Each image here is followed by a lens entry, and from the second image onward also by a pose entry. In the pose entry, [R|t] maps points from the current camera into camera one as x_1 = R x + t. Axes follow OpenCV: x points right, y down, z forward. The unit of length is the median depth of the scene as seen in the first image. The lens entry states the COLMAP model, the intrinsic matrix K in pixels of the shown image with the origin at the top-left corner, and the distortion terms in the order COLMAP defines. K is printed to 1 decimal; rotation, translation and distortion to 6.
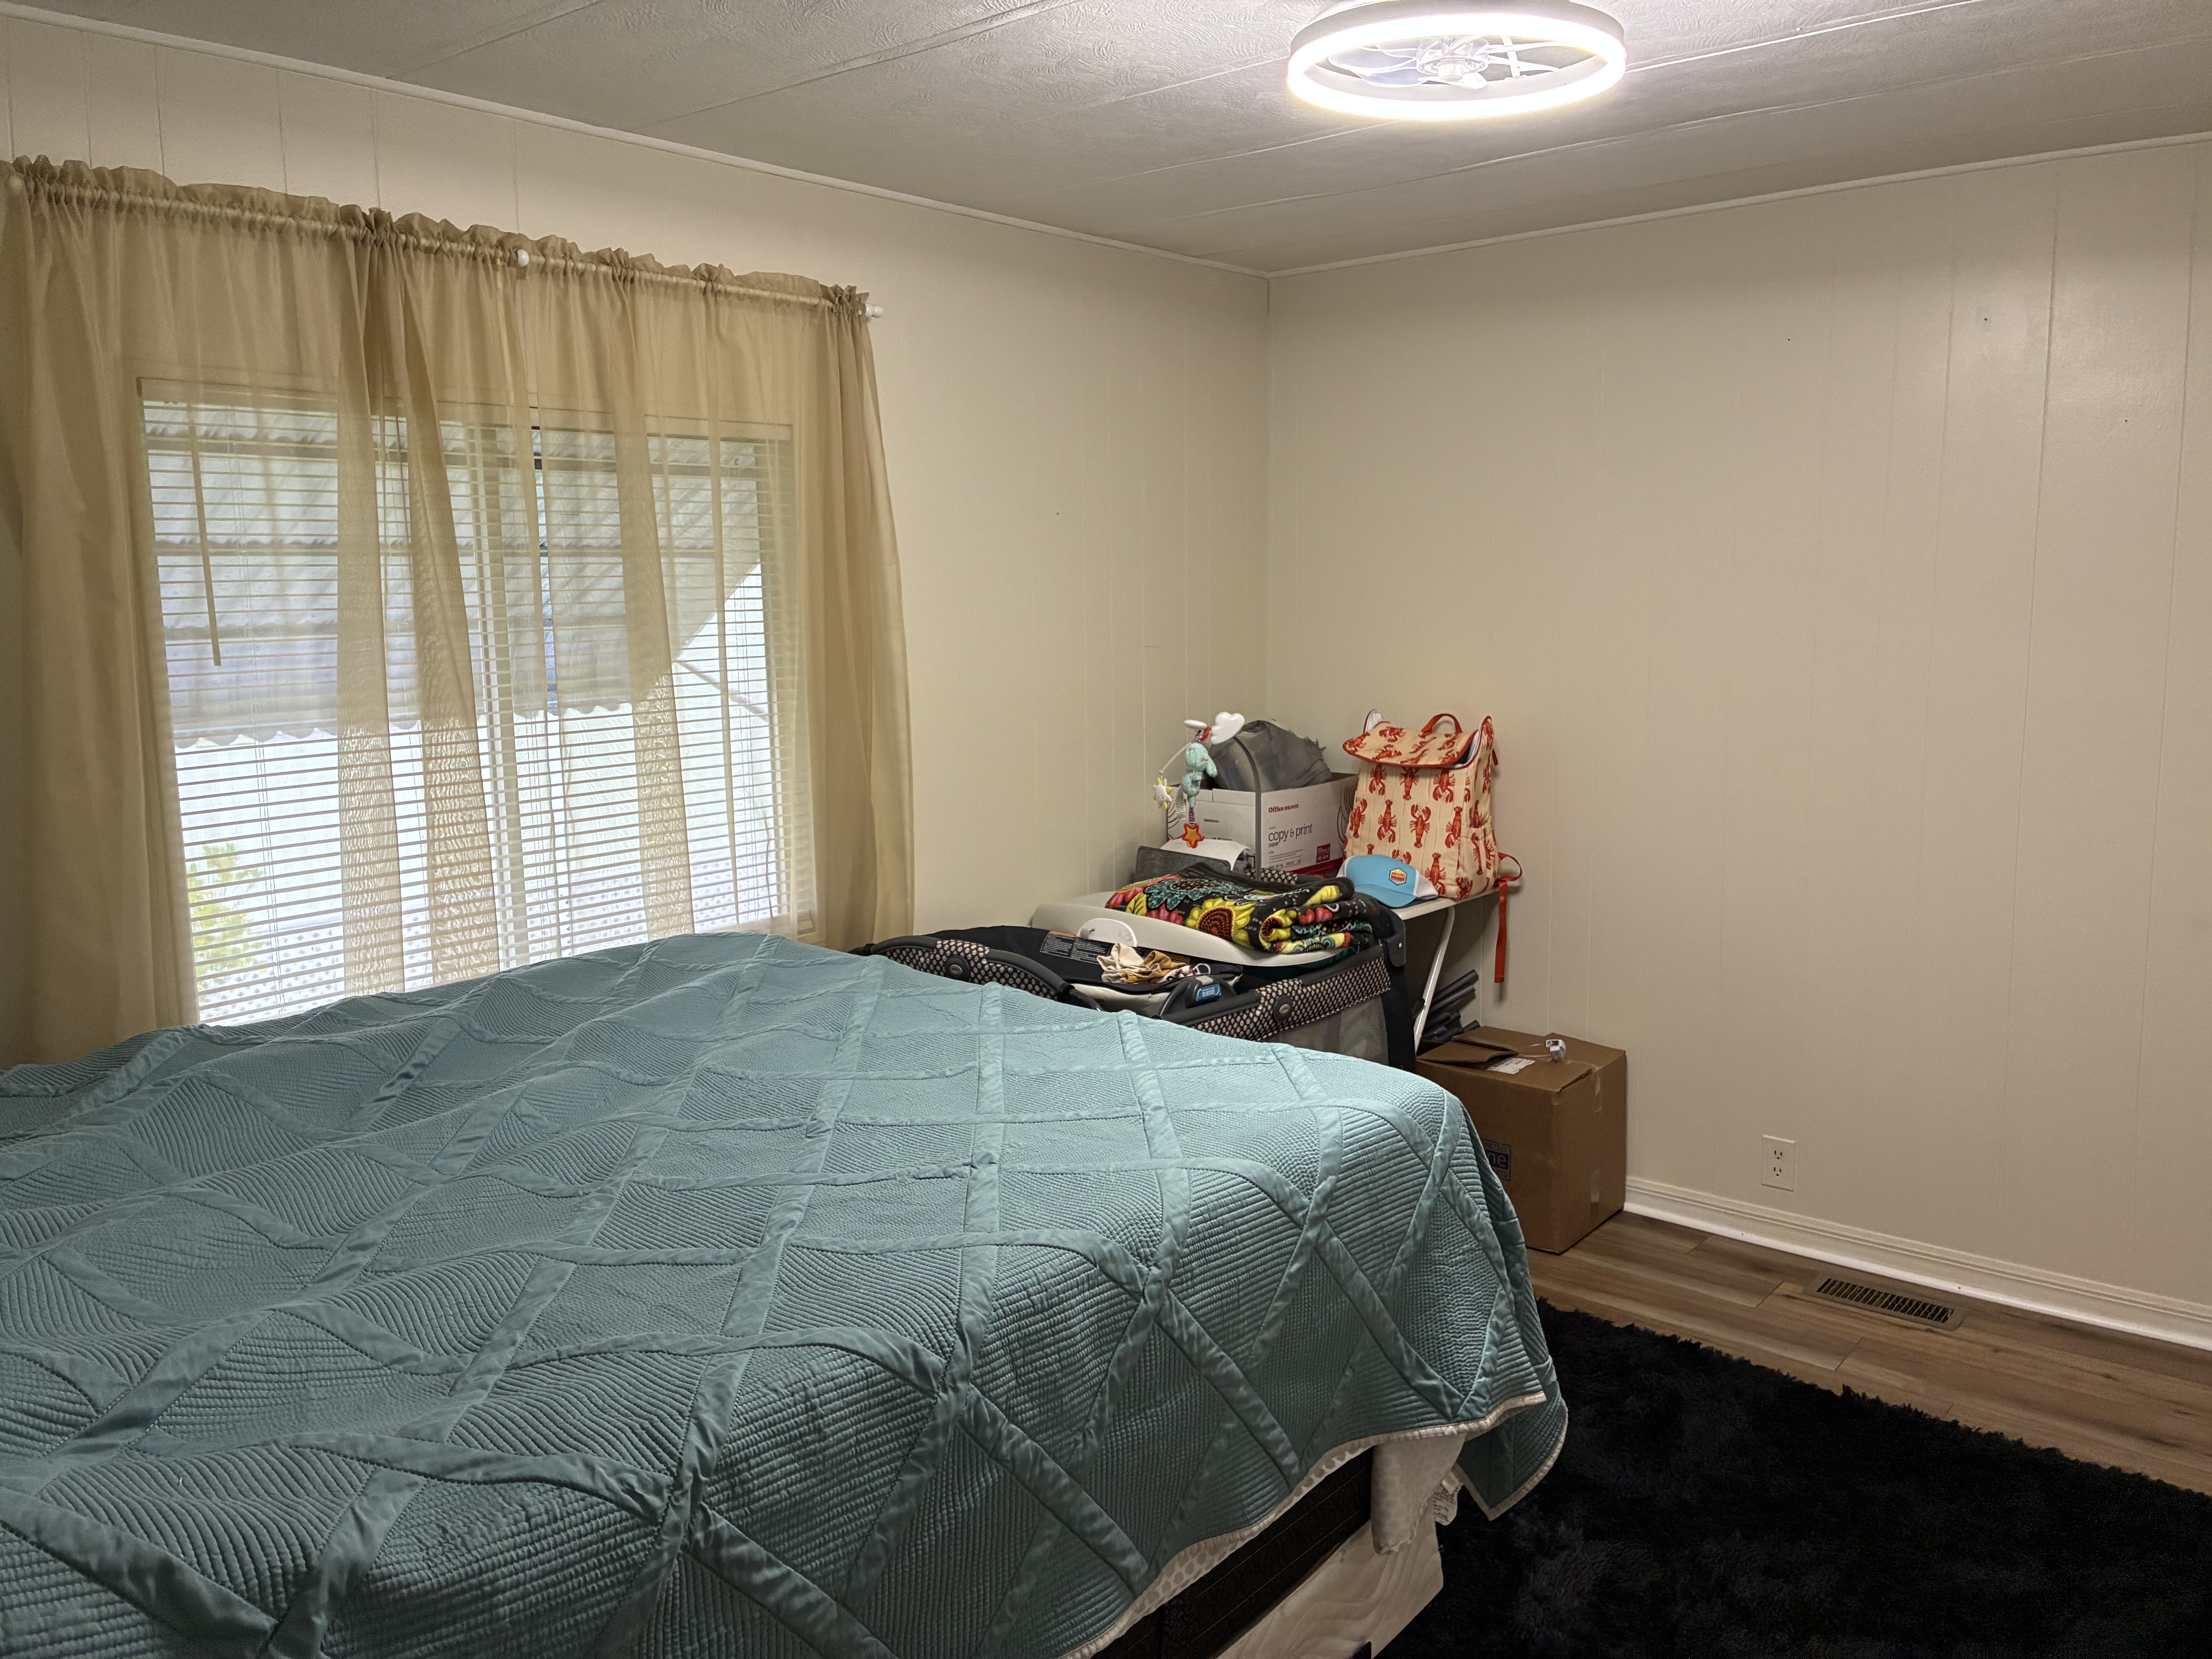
lens RADIAL K [[1677.1, 0, 1097.1], [0, 1677.1, 824.2], [0, 0, 1]] dist [0.031939, -0.027927]
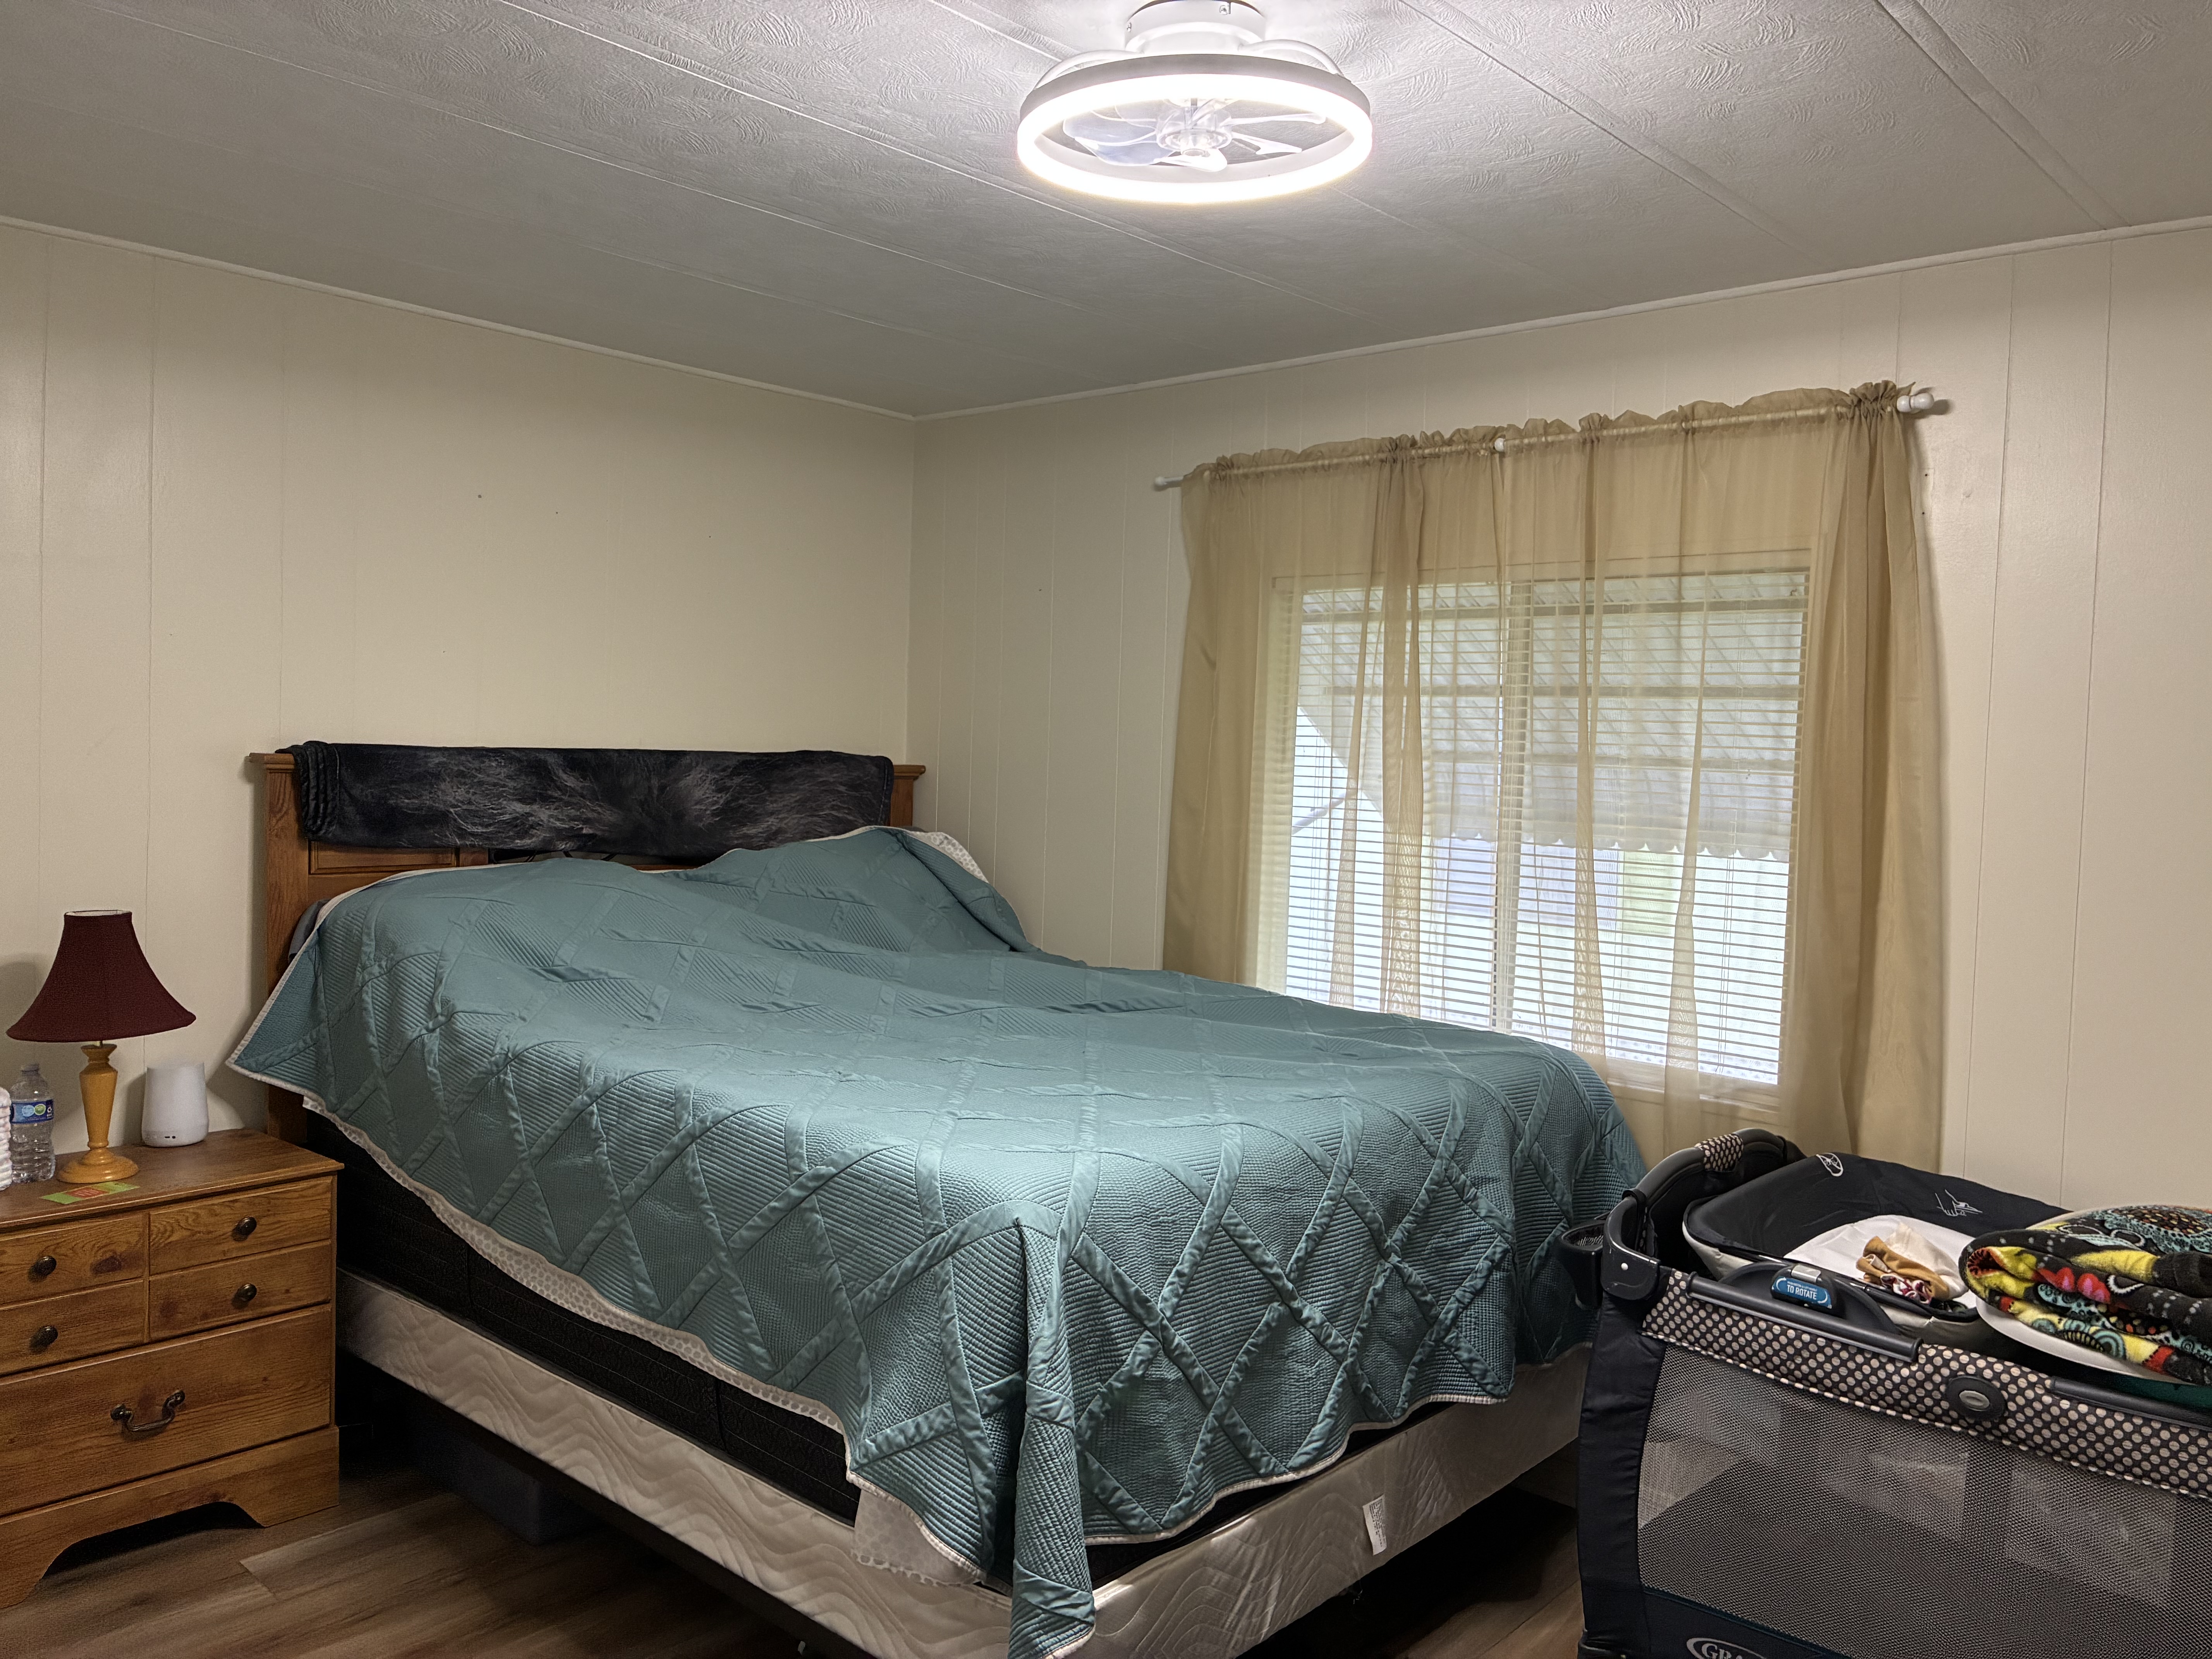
lens RADIAL K [[1677.1, 0, 1097.1], [0, 1677.1, 824.2], [0, 0, 1]] dist [0.031939, -0.027927]
pose [[-0.039318, 0.067799, -0.996924, 0.855275], [-0.180876, 0.980731, 0.073831, -0.100701], [0.982720, 0.183223, -0.026297, 0.762787]]
